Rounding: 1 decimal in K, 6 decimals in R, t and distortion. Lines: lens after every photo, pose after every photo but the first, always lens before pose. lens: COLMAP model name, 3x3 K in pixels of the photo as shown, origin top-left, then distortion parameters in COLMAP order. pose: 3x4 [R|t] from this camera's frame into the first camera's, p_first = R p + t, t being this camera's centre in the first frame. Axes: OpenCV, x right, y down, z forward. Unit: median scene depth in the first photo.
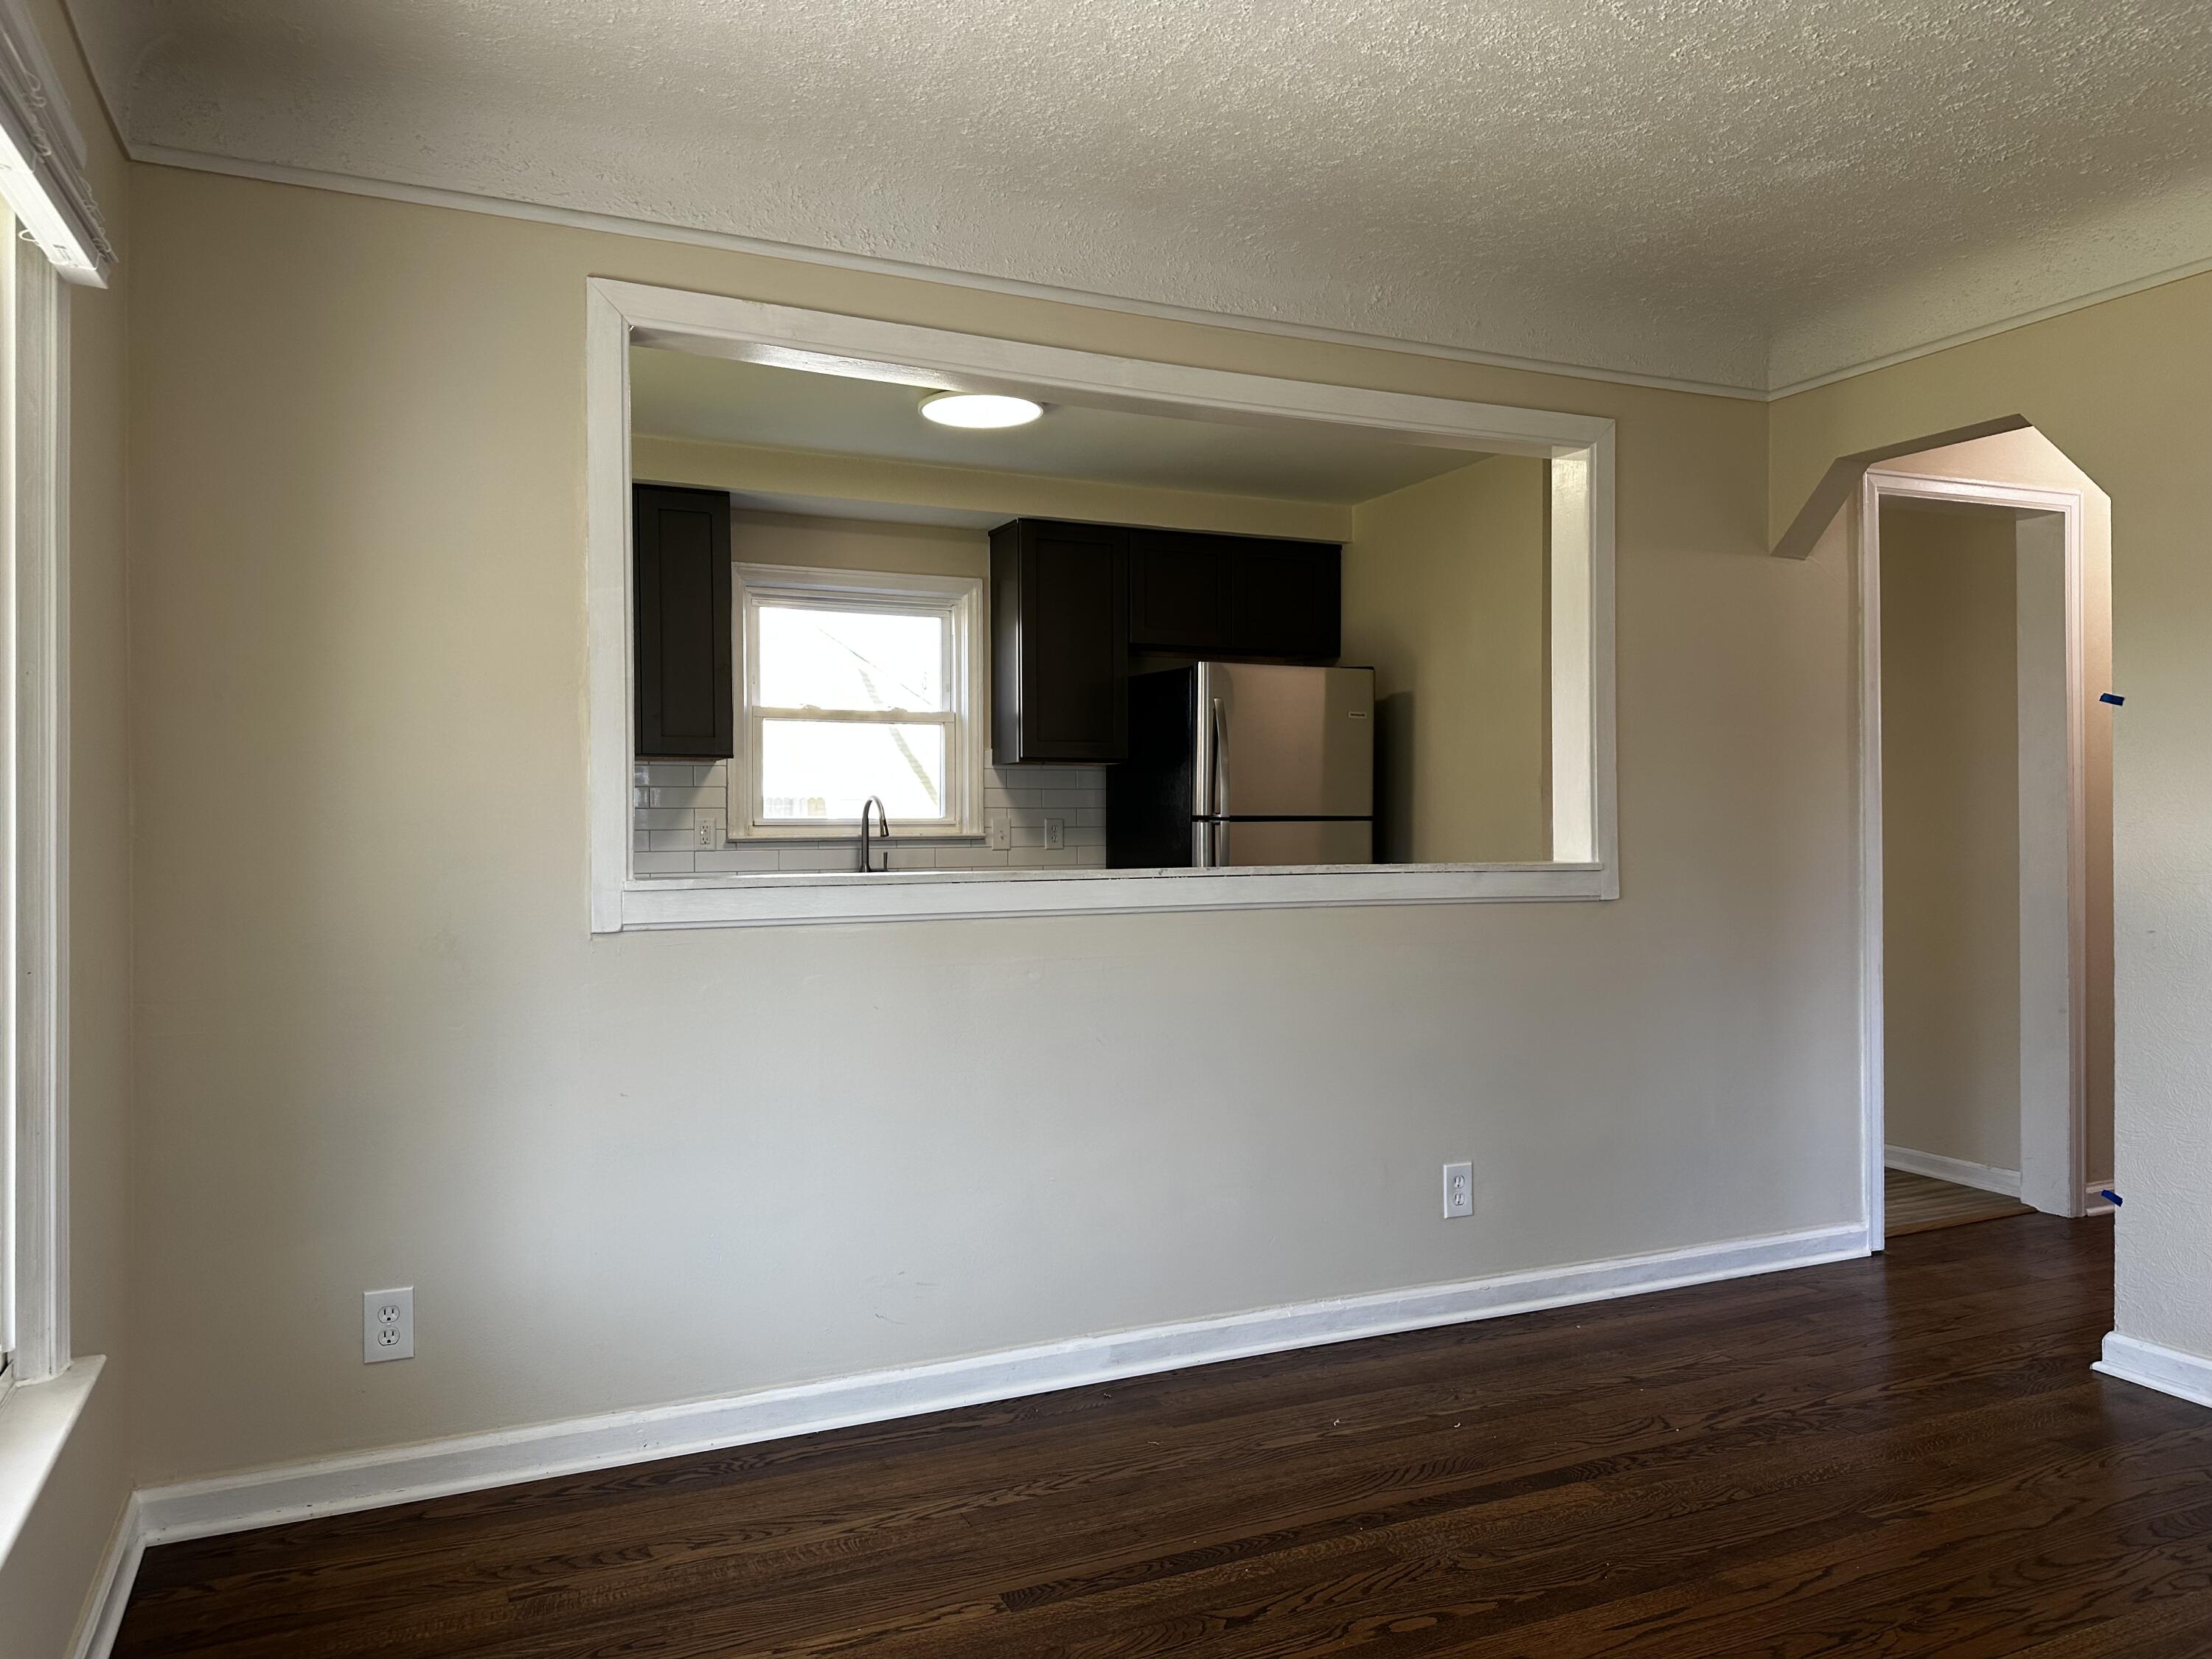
lens RADIAL K [[1559.9, 0, 1118.6], [0, 1559.9, 815.3], [0, 0, 1]] dist [0.020888, -0.022999]
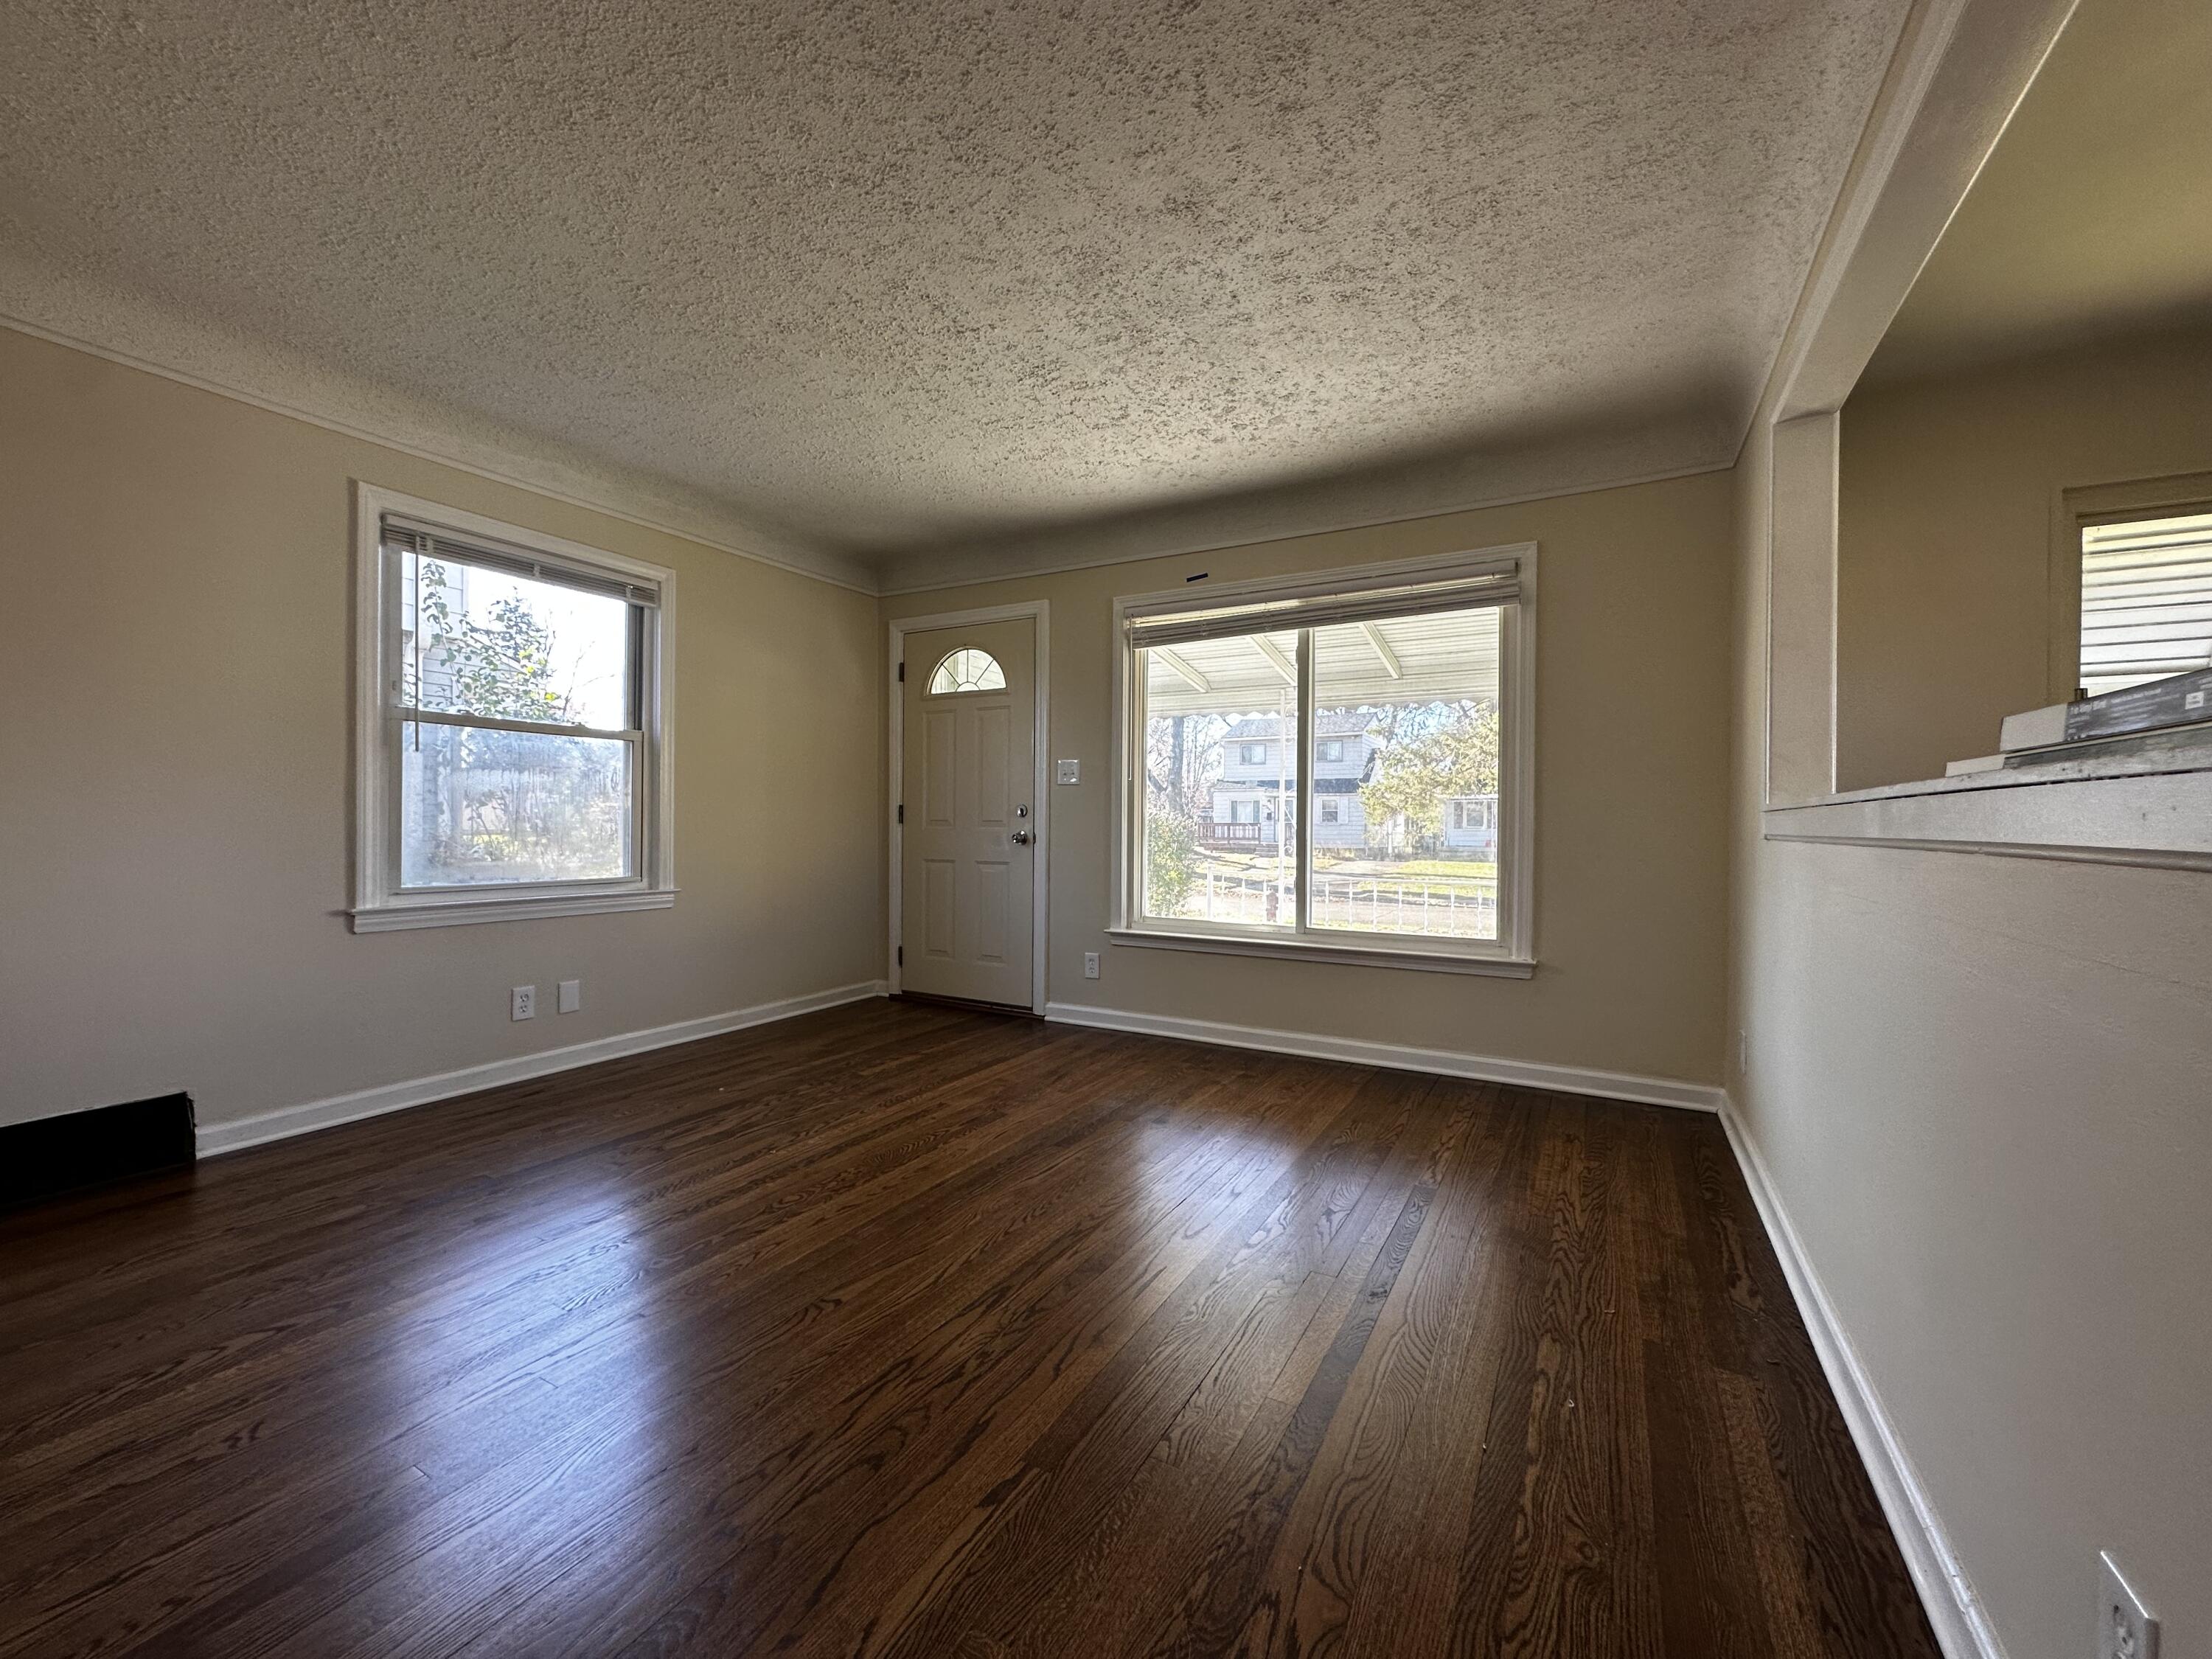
lens RADIAL K [[886.9, 0, 1103.8], [0, 886.9, 823.9], [0, 0, 1]] dist [0.014736, 0.000149]
pose [[-0.814267, -0.000315, -0.580490, 0.610537], [-0.002746, 0.999991, 0.003309, 0.051500], [0.580484, 0.004288, -0.814260, 1.174211]]
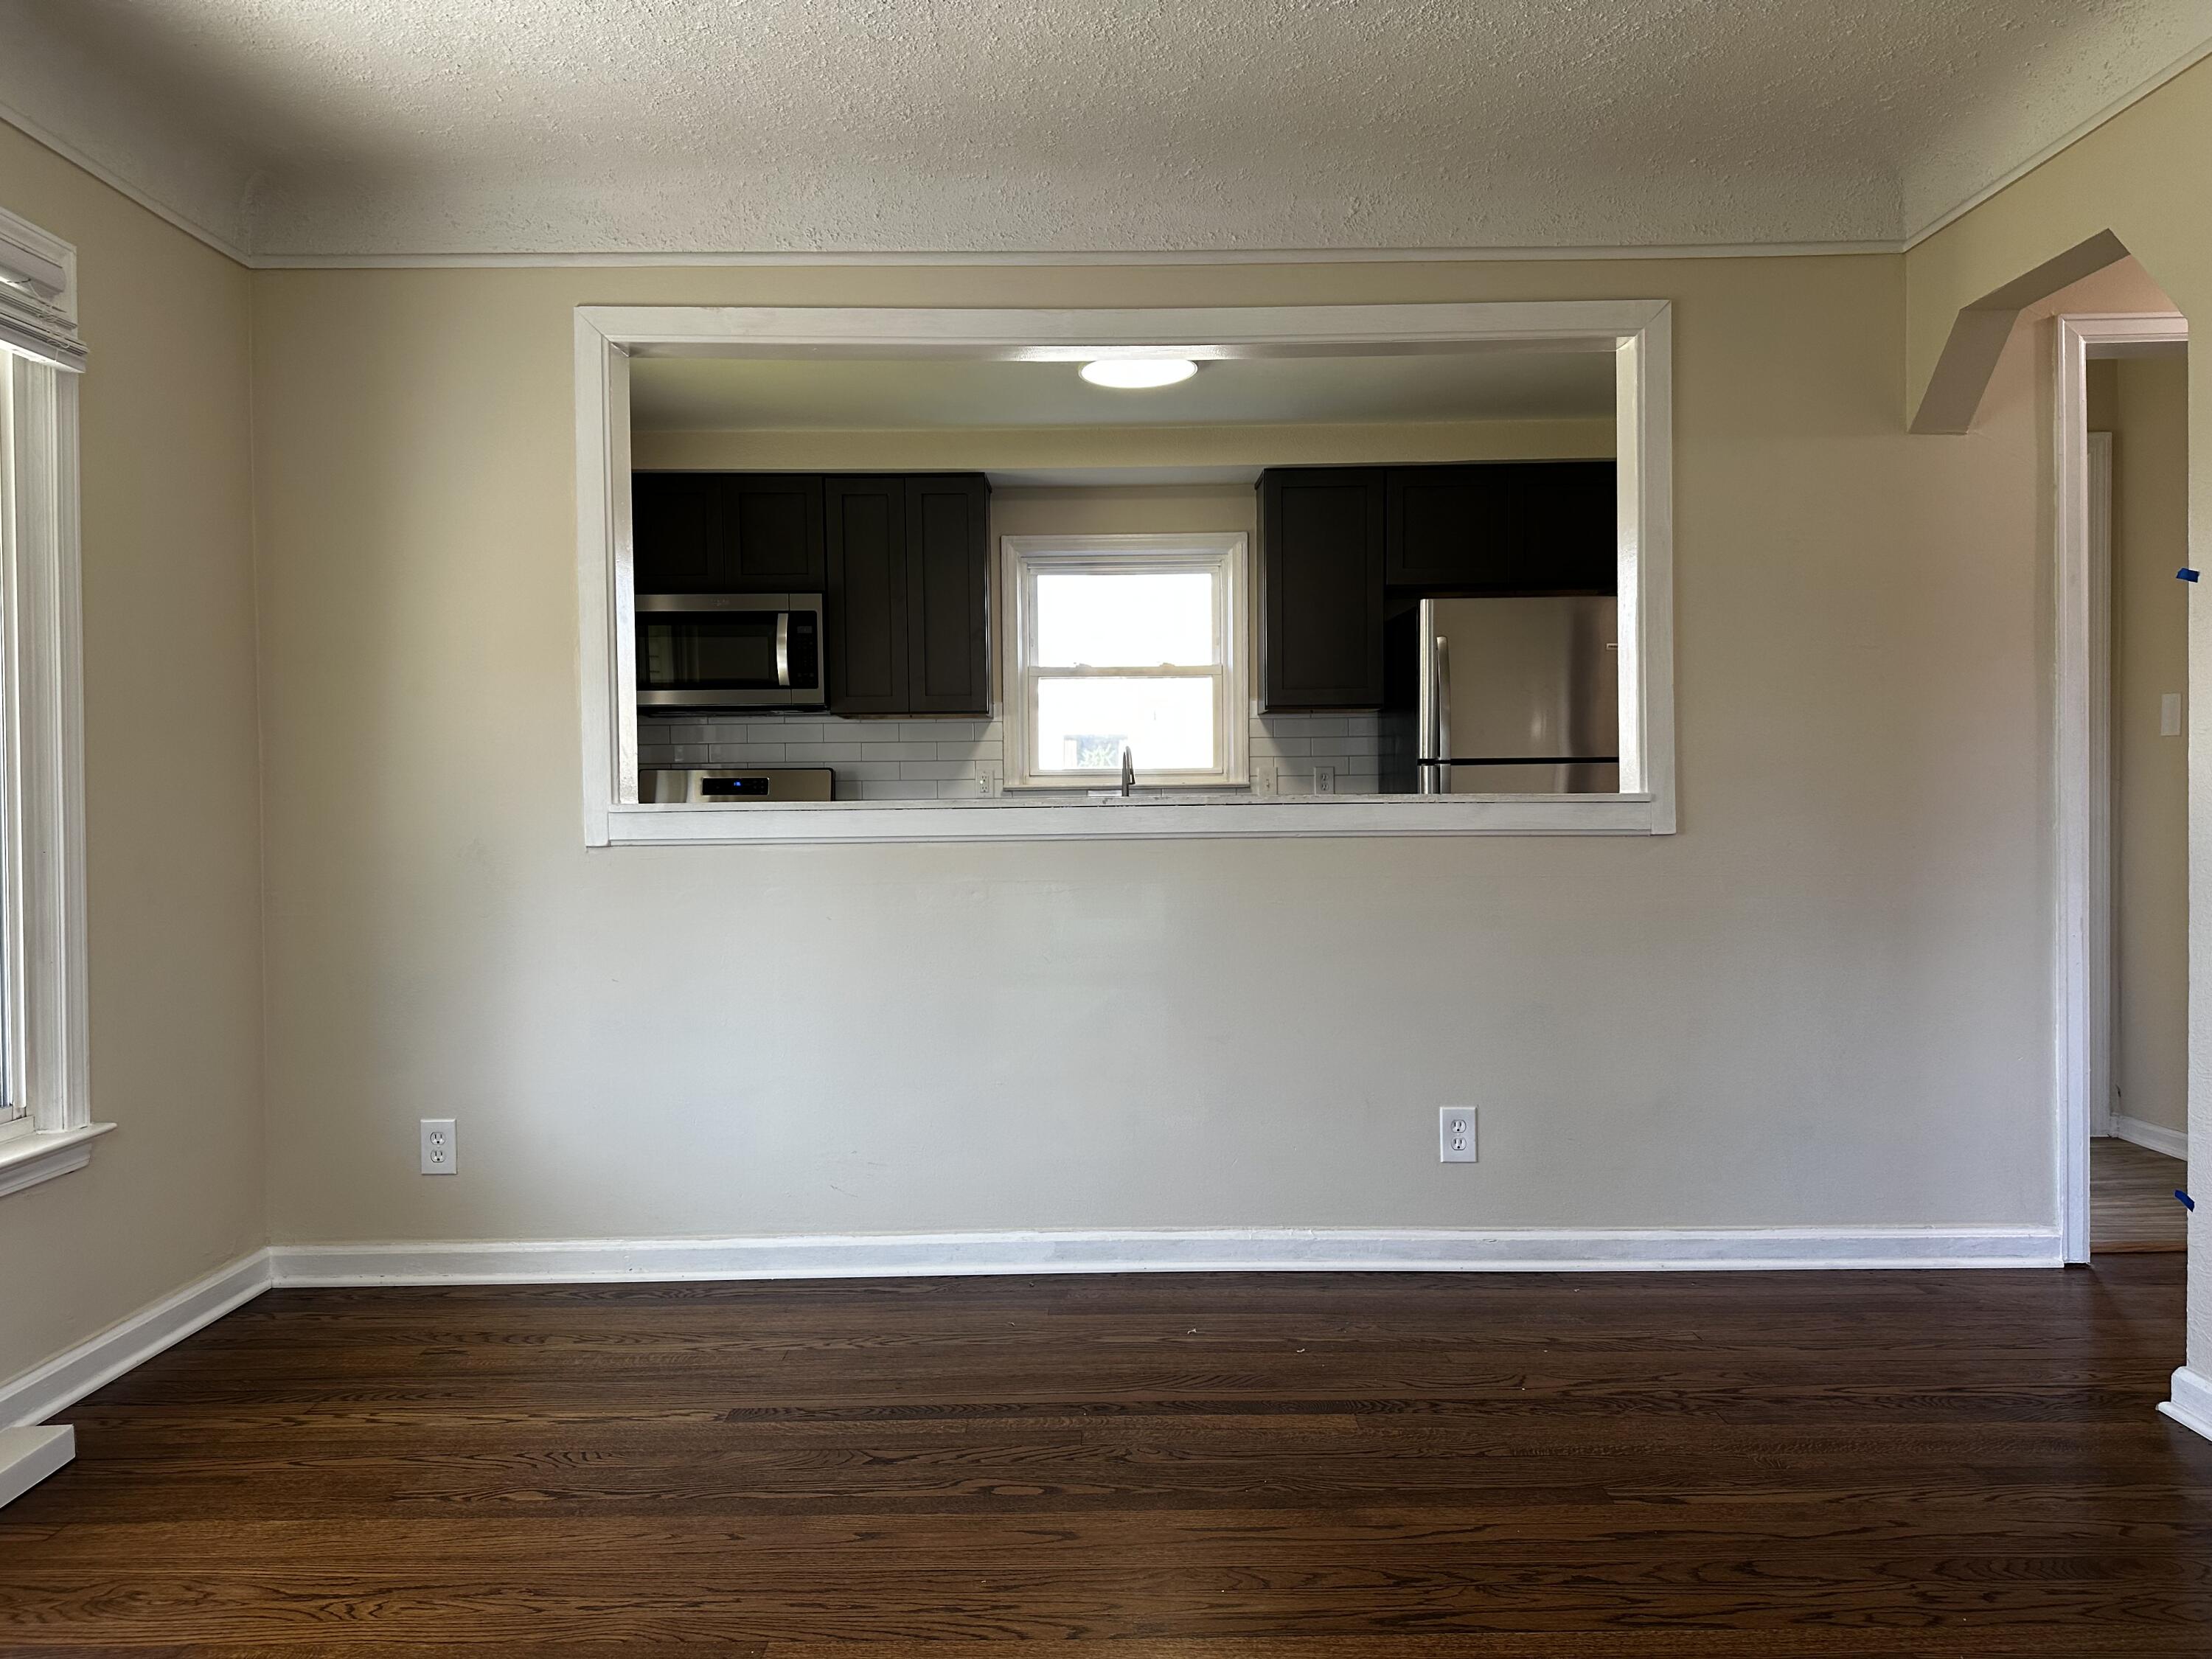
lens RADIAL K [[1559.9, 0, 1121.5], [0, 1559.9, 820.6], [0, 0, 1]] dist [0.020888, -0.022999]
pose [[0.910199, -0.000350, -0.414172, 0.483377], [0.008985, 0.999781, 0.018902, 0.031302], [0.414075, -0.020926, 0.910002, 0.053962]]
